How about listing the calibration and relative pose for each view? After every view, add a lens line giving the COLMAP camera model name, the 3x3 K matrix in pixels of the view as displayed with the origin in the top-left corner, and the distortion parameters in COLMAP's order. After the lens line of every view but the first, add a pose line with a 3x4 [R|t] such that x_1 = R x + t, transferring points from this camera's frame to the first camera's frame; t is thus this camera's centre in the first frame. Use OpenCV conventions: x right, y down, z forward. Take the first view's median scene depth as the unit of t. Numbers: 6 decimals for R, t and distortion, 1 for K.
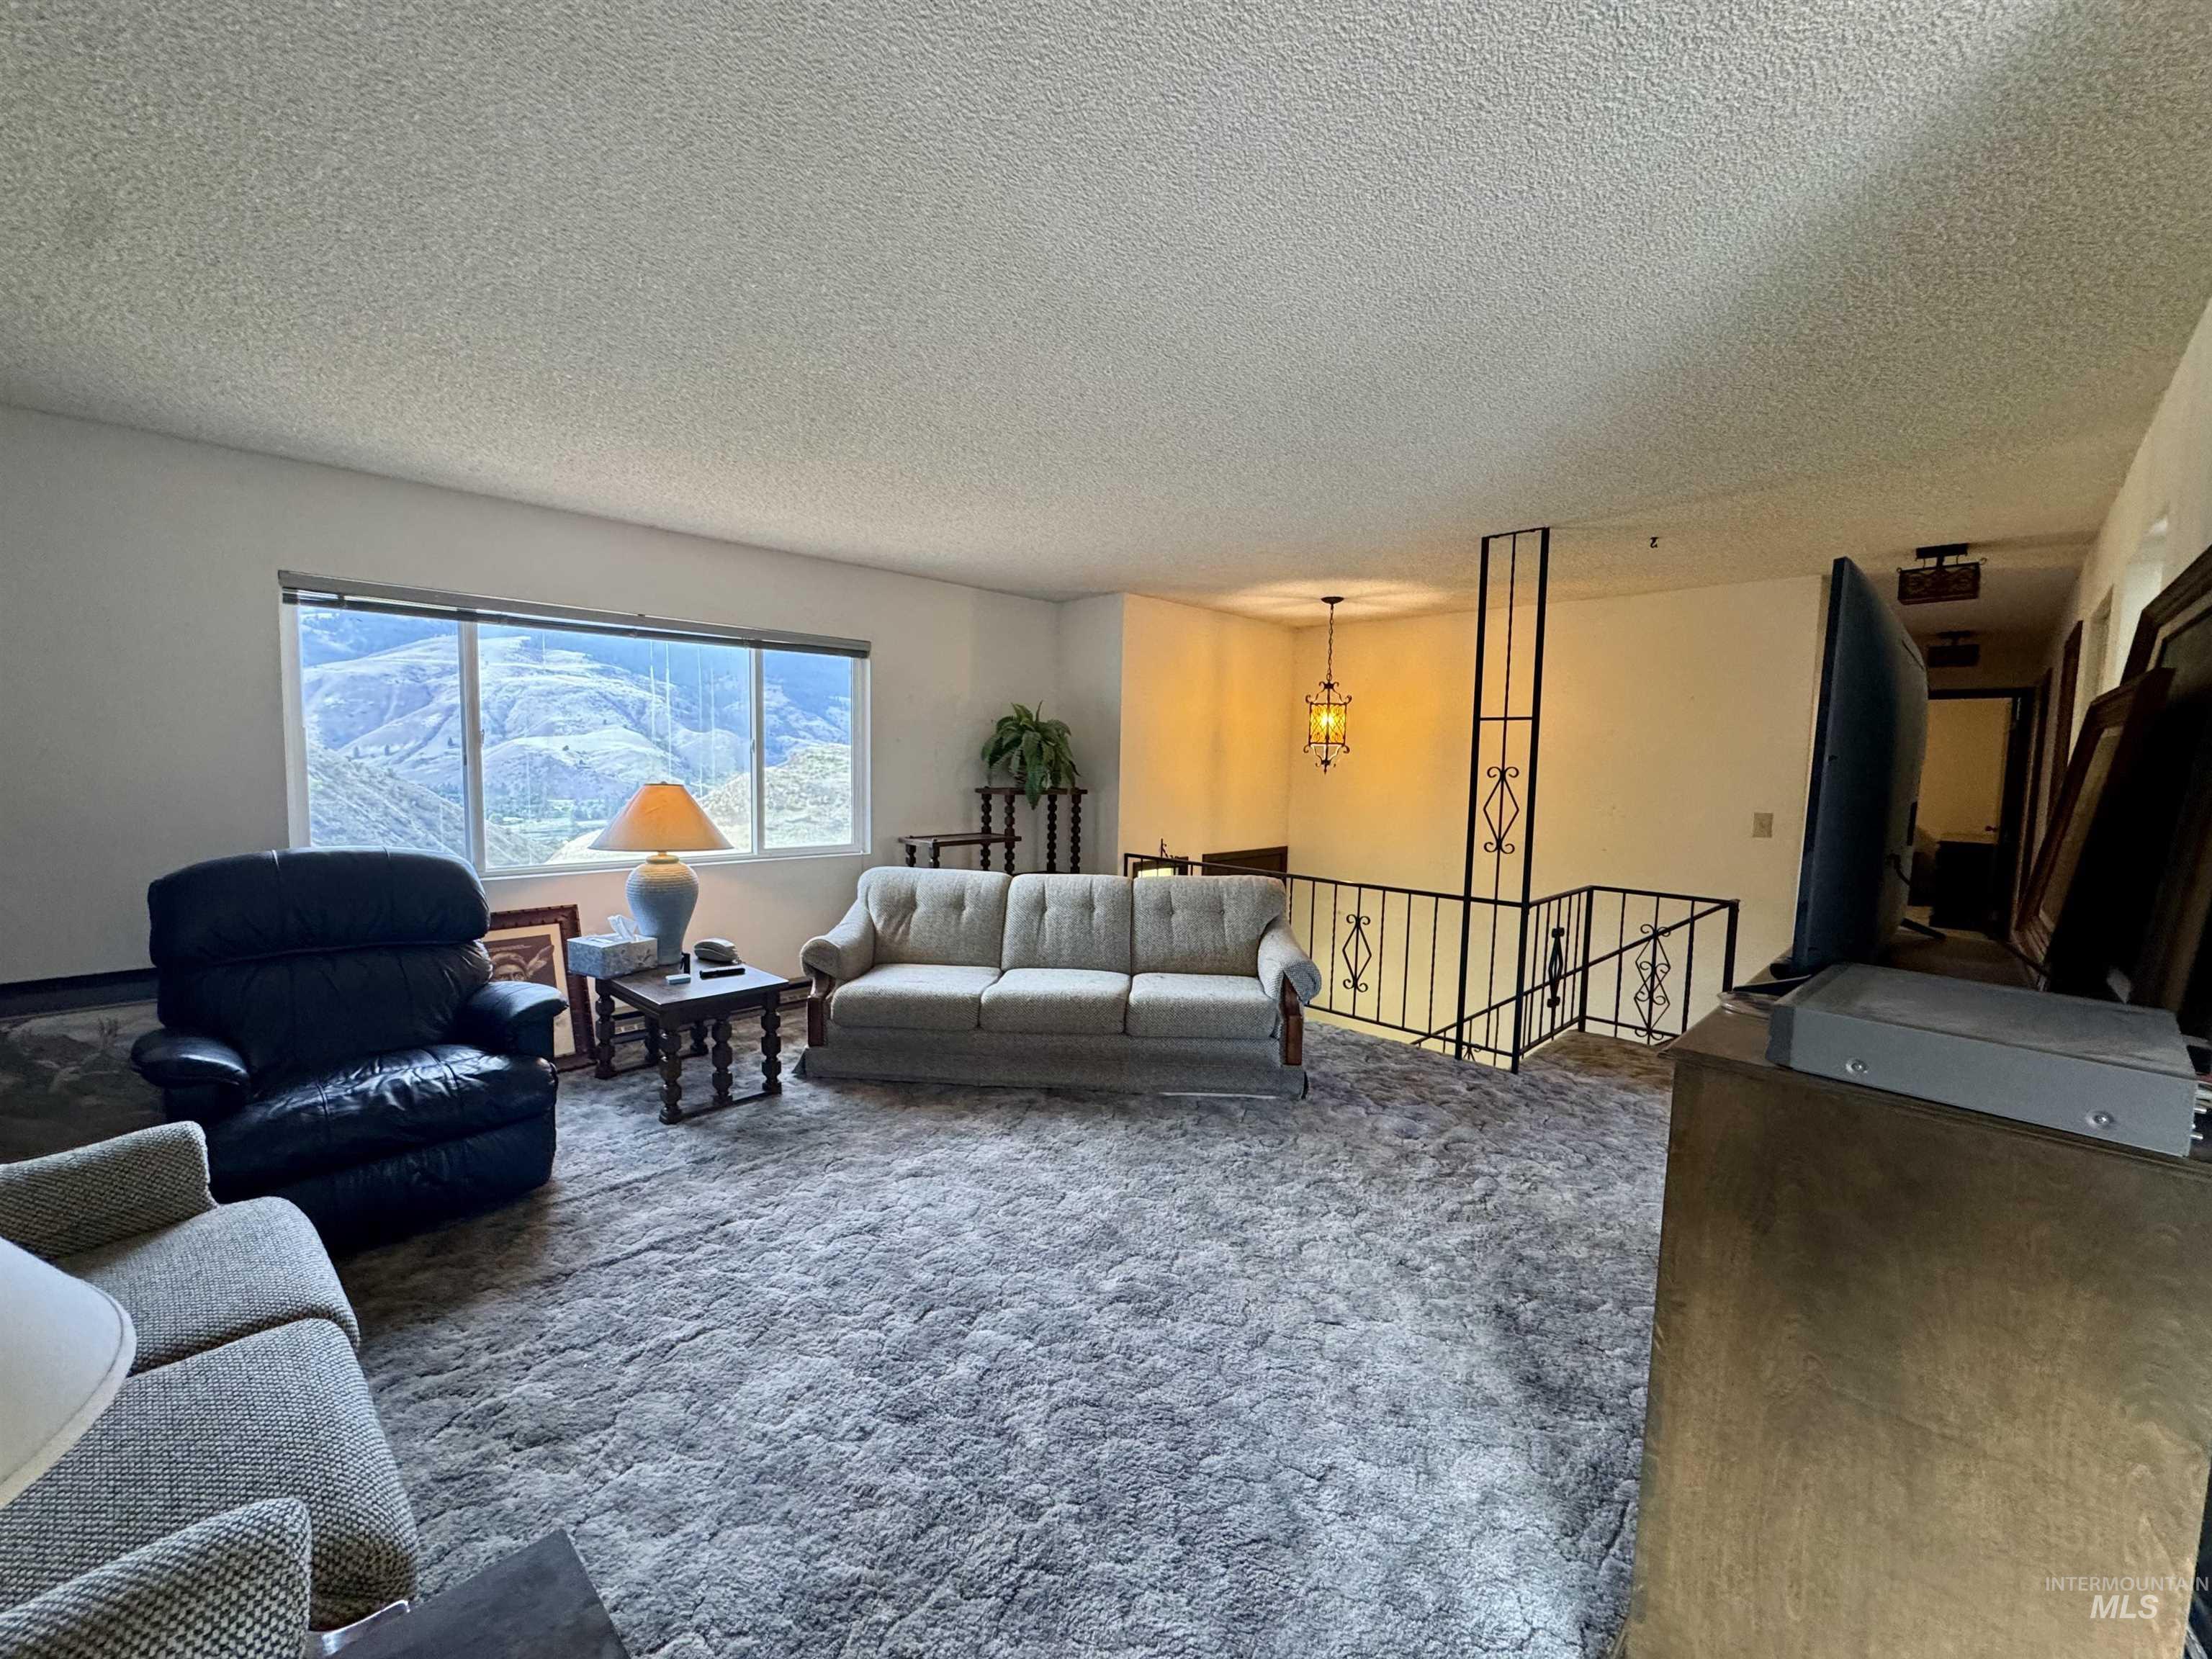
lens RADIAL K [[882.2, 0, 1108.0], [0, 882.2, 832.4], [0, 0, 1]] dist [-0.002008, -0.000046]
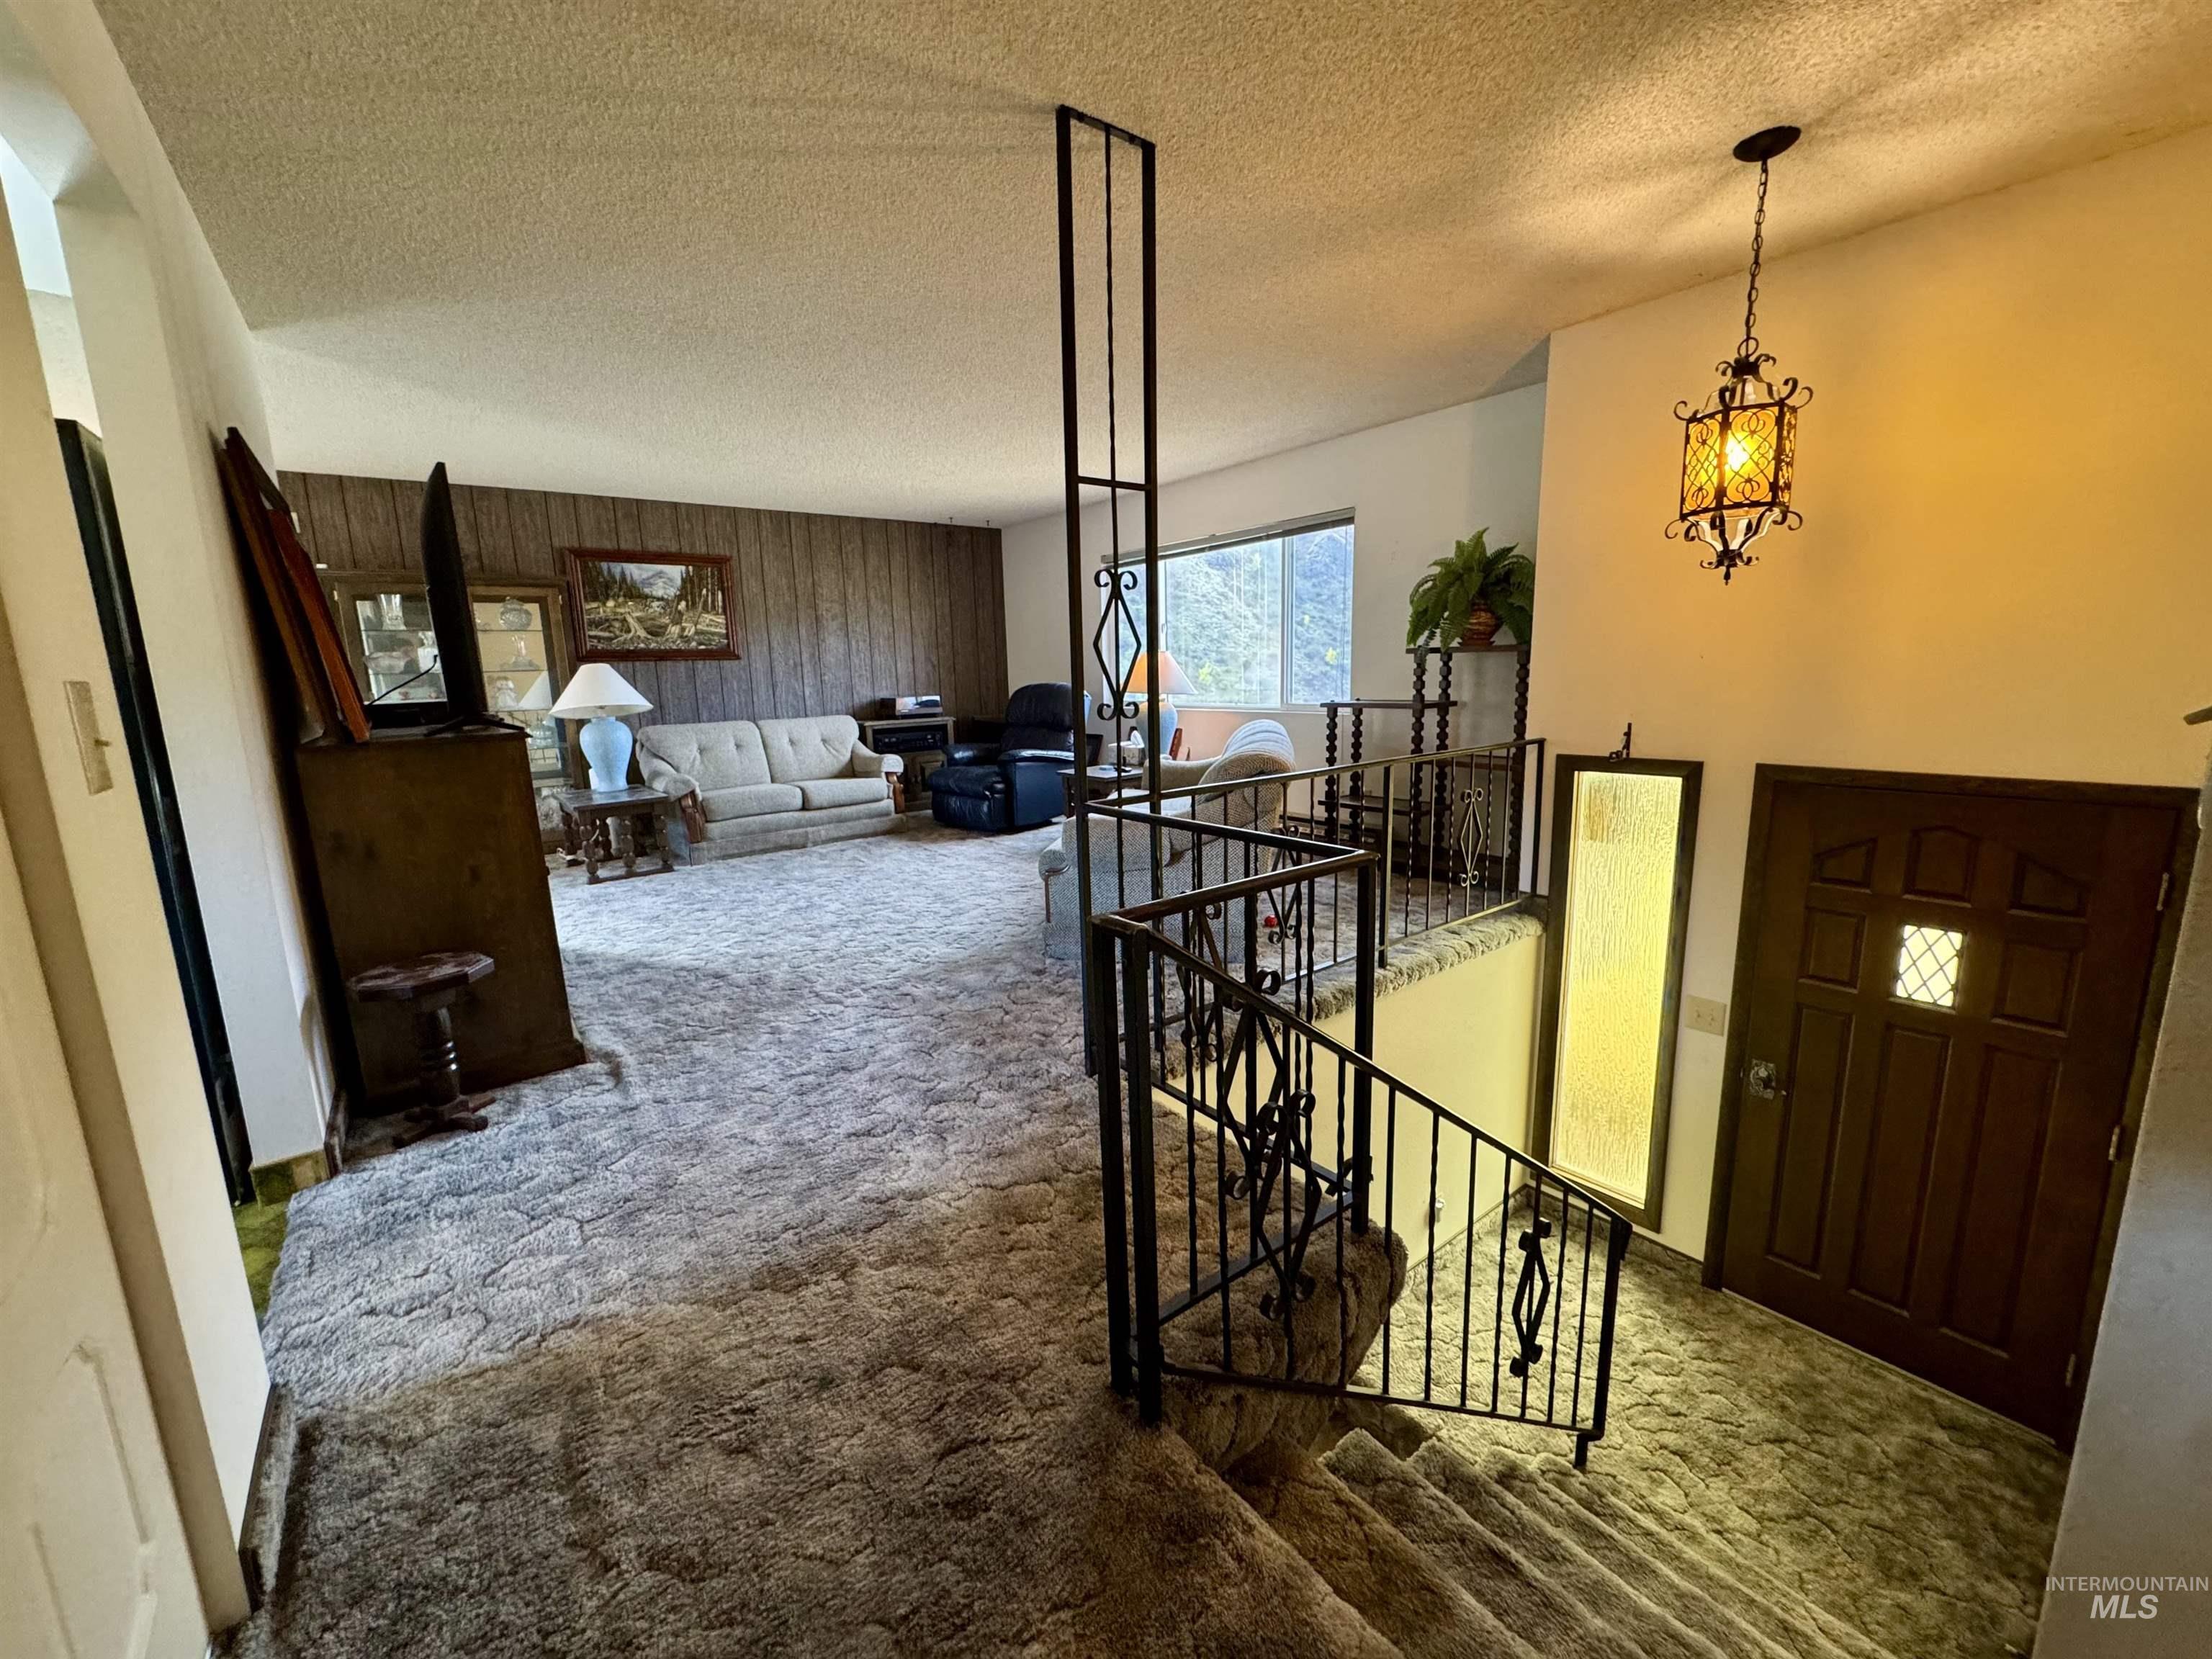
lens RADIAL K [[882.2, 0, 1104.4], [0, 882.2, 827.0], [0, 0, 1]] dist [-0.002008, -0.000046]
pose [[-0.141939, 0.161578, -0.976599, 1.253999], [-0.056787, 0.983634, 0.170996, -0.008974], [0.988245, 0.079730, -0.130441, 1.302067]]
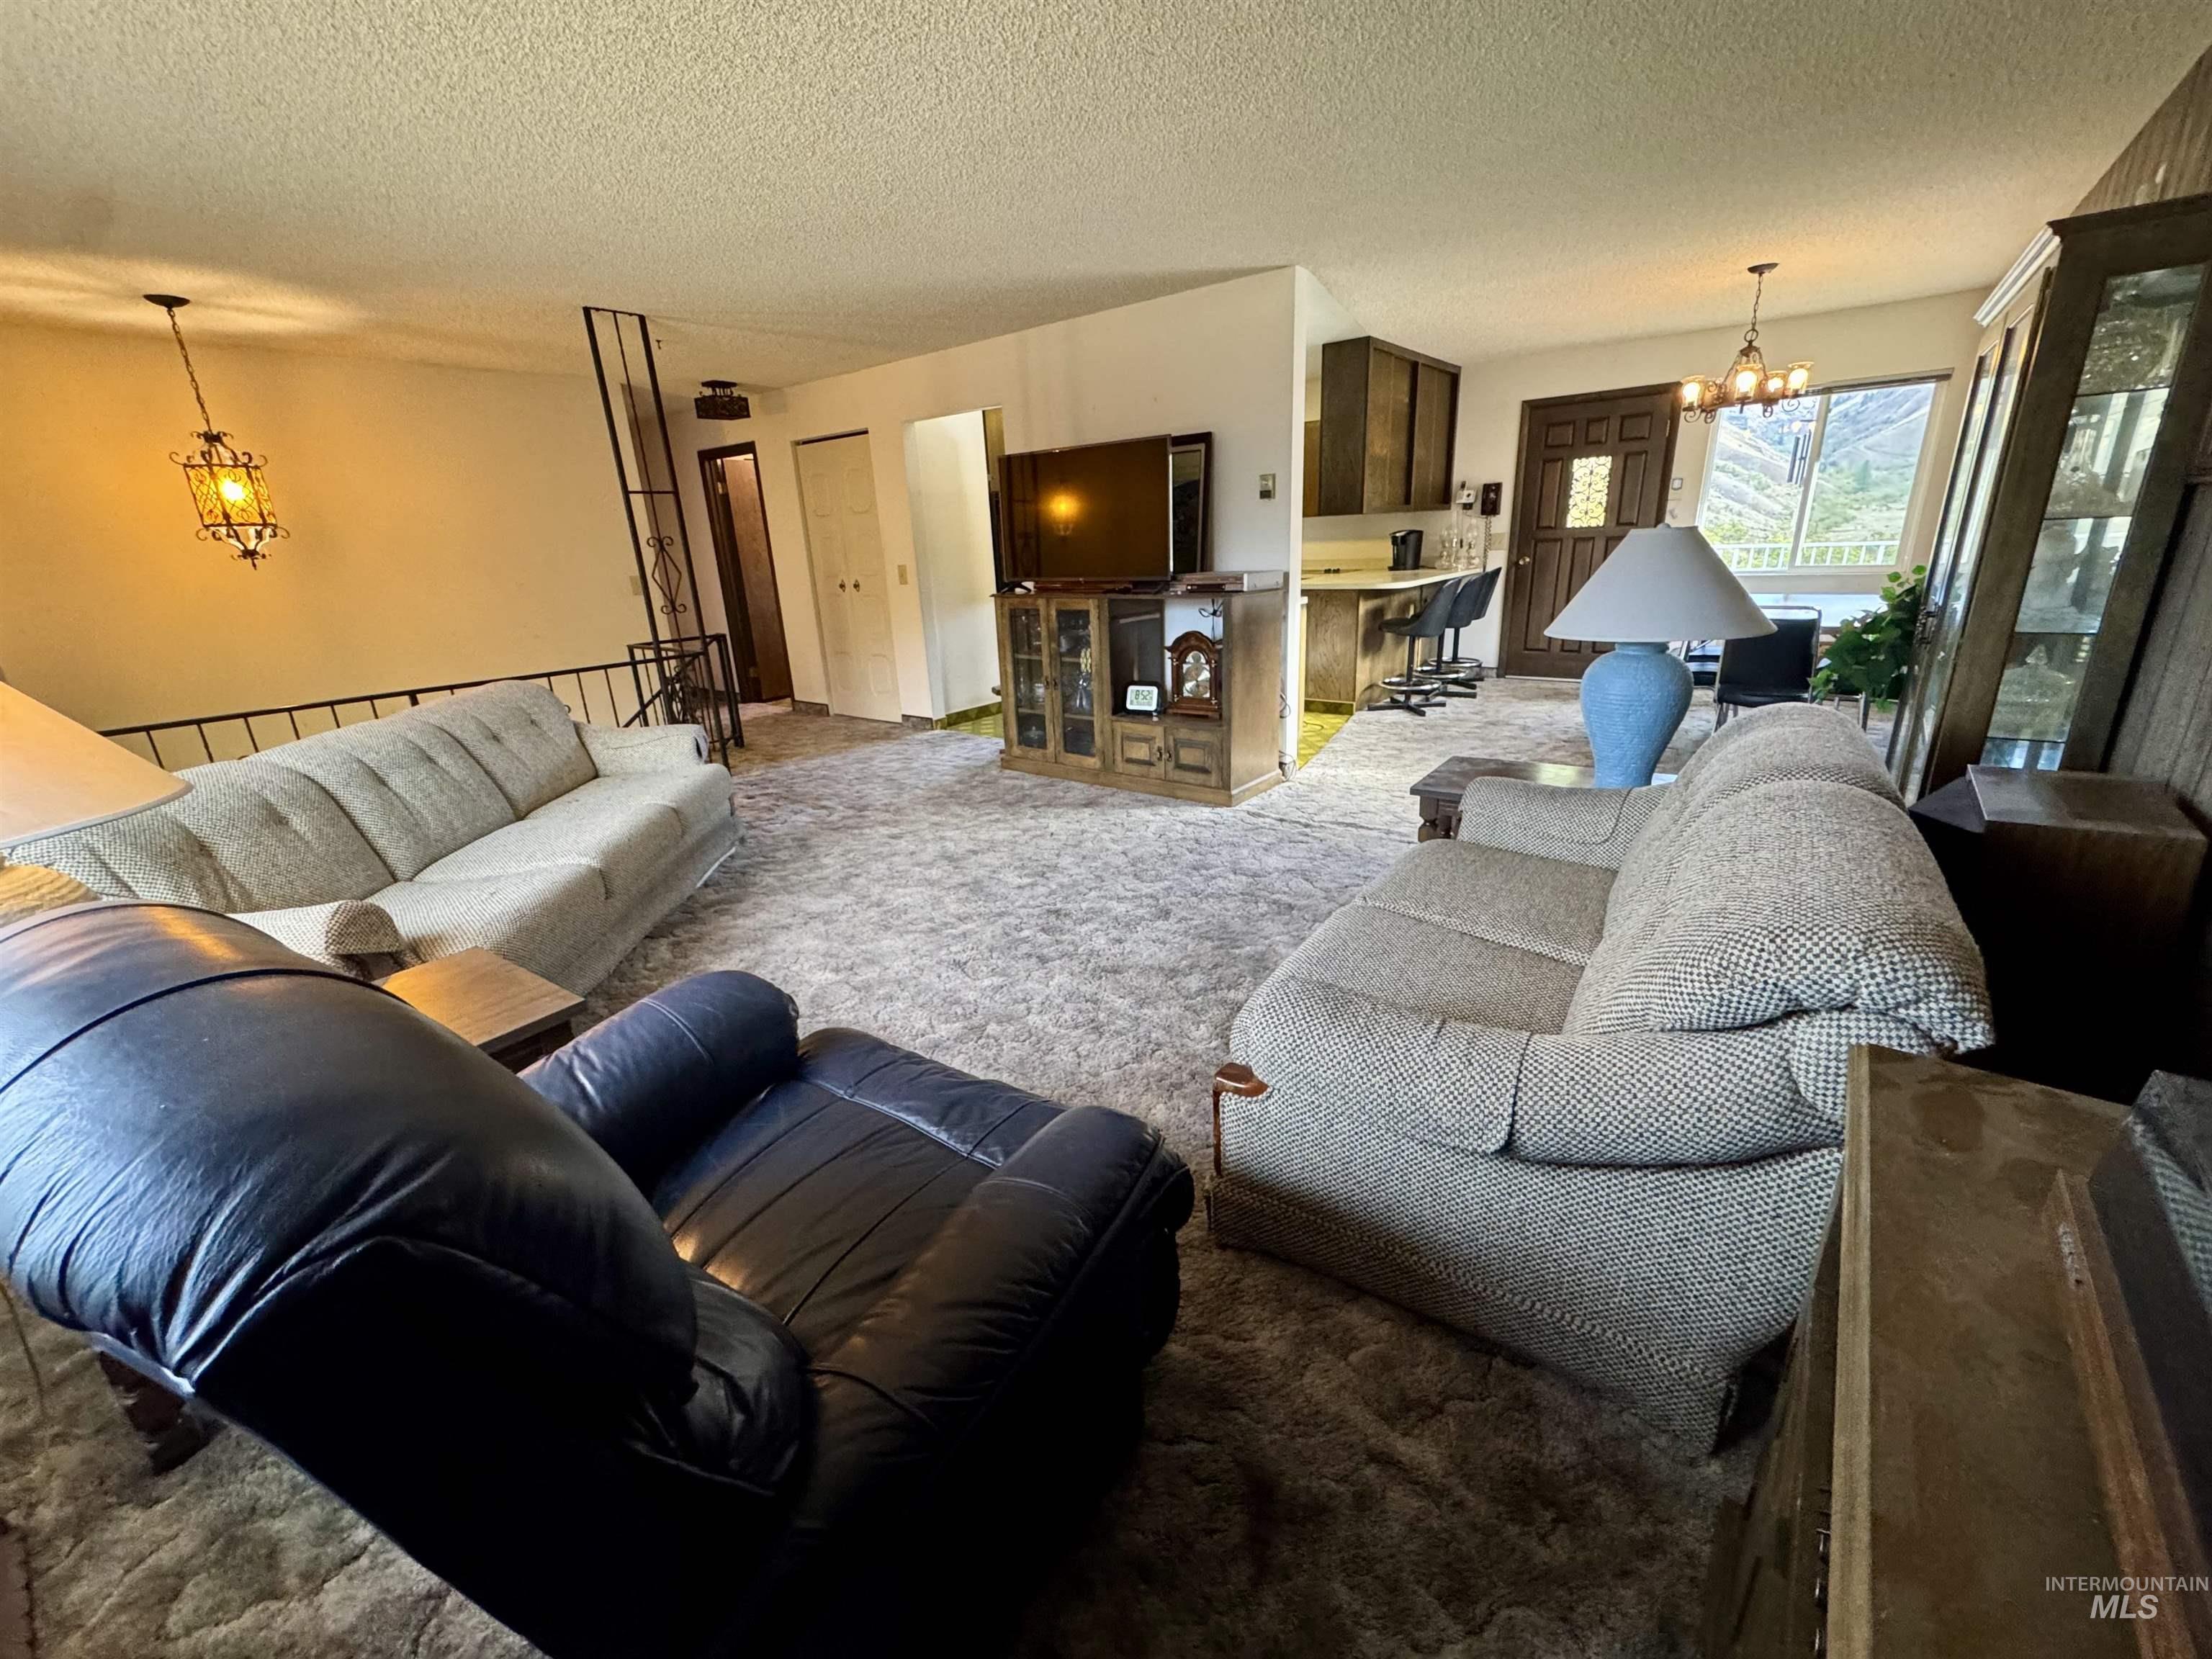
lens RADIAL K [[882.2, 0, 1101.5], [0, 882.2, 825.1], [0, 0, 1]] dist [-0.002008, -0.000046]
pose [[-0.115854, -0.325068, 0.938567, -0.986399], [0.126920, 0.932339, 0.338578, -0.046856], [-0.985124, 0.158349, -0.066758, 0.681020]]
